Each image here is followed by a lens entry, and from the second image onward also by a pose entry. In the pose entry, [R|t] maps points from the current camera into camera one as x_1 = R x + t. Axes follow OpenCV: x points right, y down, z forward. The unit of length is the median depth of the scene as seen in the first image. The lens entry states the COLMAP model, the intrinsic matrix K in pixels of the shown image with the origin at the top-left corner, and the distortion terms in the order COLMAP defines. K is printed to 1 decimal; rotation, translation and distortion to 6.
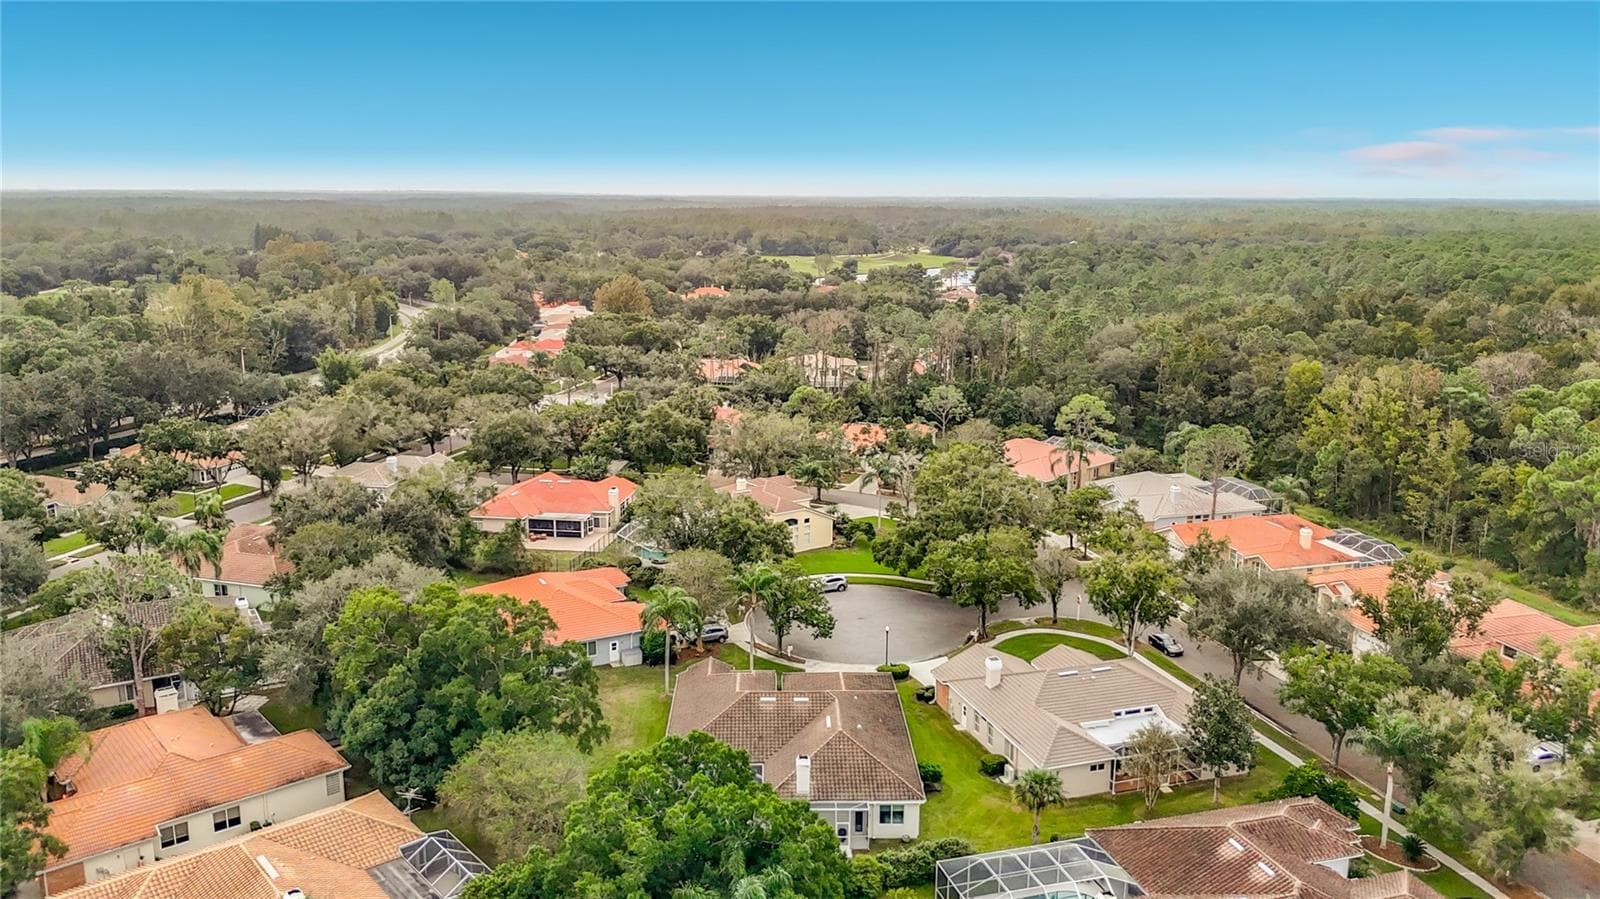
lens RADIAL K [[1227.9, 0, 800.0], [0, 1227.9, 449.5], [0, 0, 1]] dist [0.045013, -0.002330]
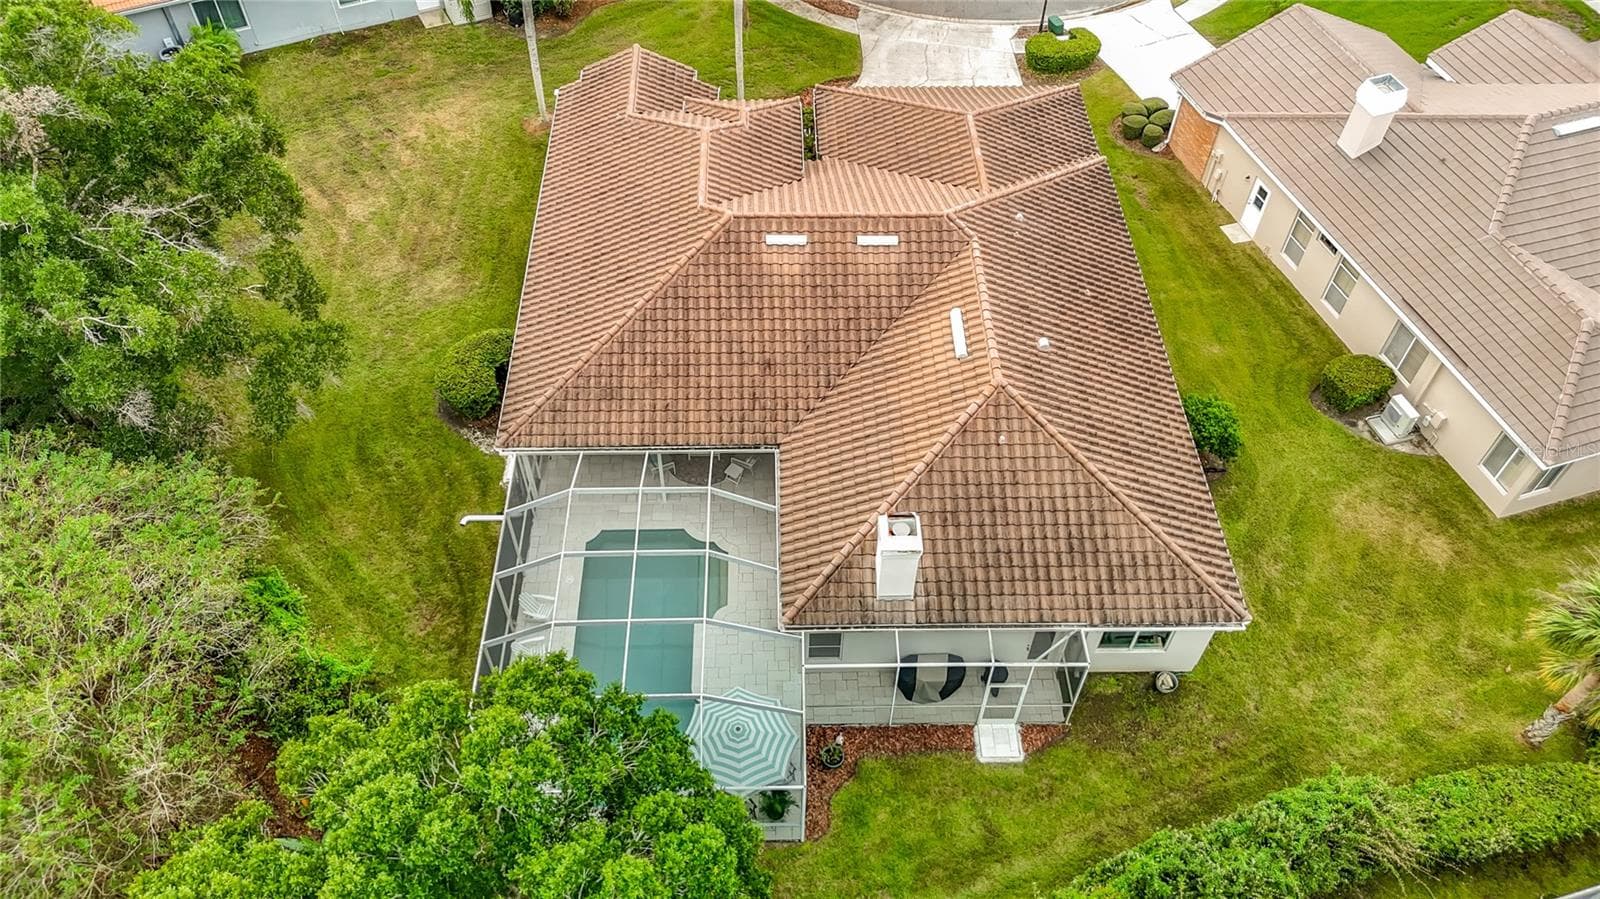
lens RADIAL K [[1227.9, 0, 800.0], [0, 1227.9, 449.5], [0, 0, 1]] dist [0.045013, -0.002330]
pose [[0.999971, -0.000952, 0.007536, -0.023832], [-0.003828, 0.793795, 0.608174, 0.030070], [-0.006561, -0.608185, 0.793768, 0.655892]]
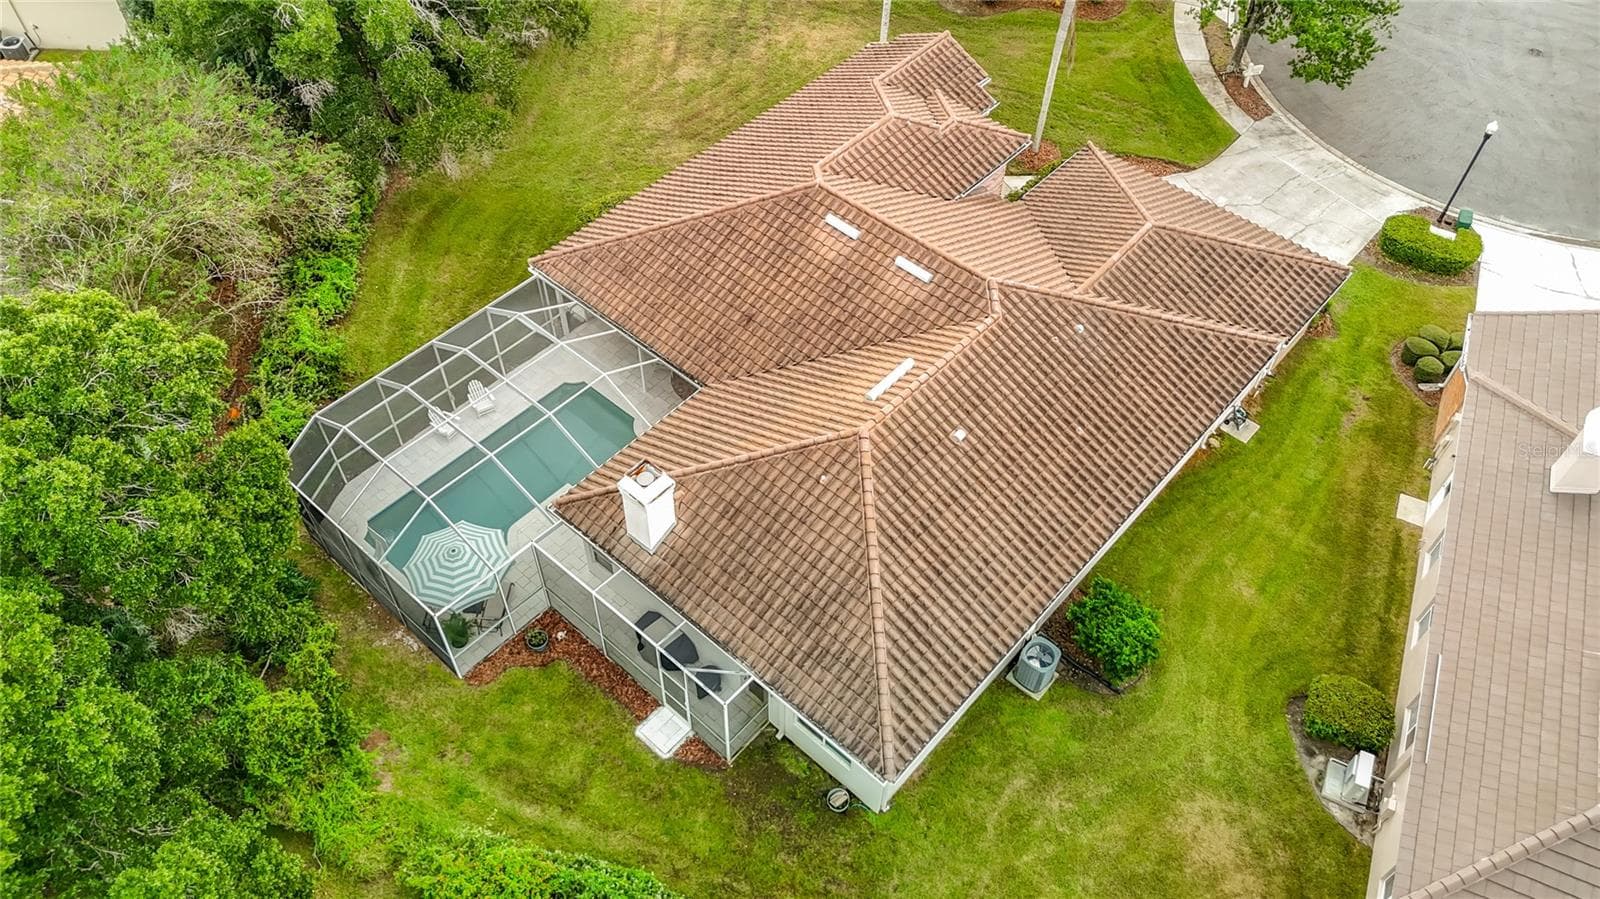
lens RADIAL K [[1223.5, 0, 800.0], [0, 1223.5, 449.5], [0, 0, 1]] dist [0.078457, -0.001843]
pose [[0.731478, 0.522123, -0.438552, 0.155962], [-0.154459, 0.753325, 0.639253, 0.019729], [0.664141, -0.399861, 0.631687, 0.713489]]
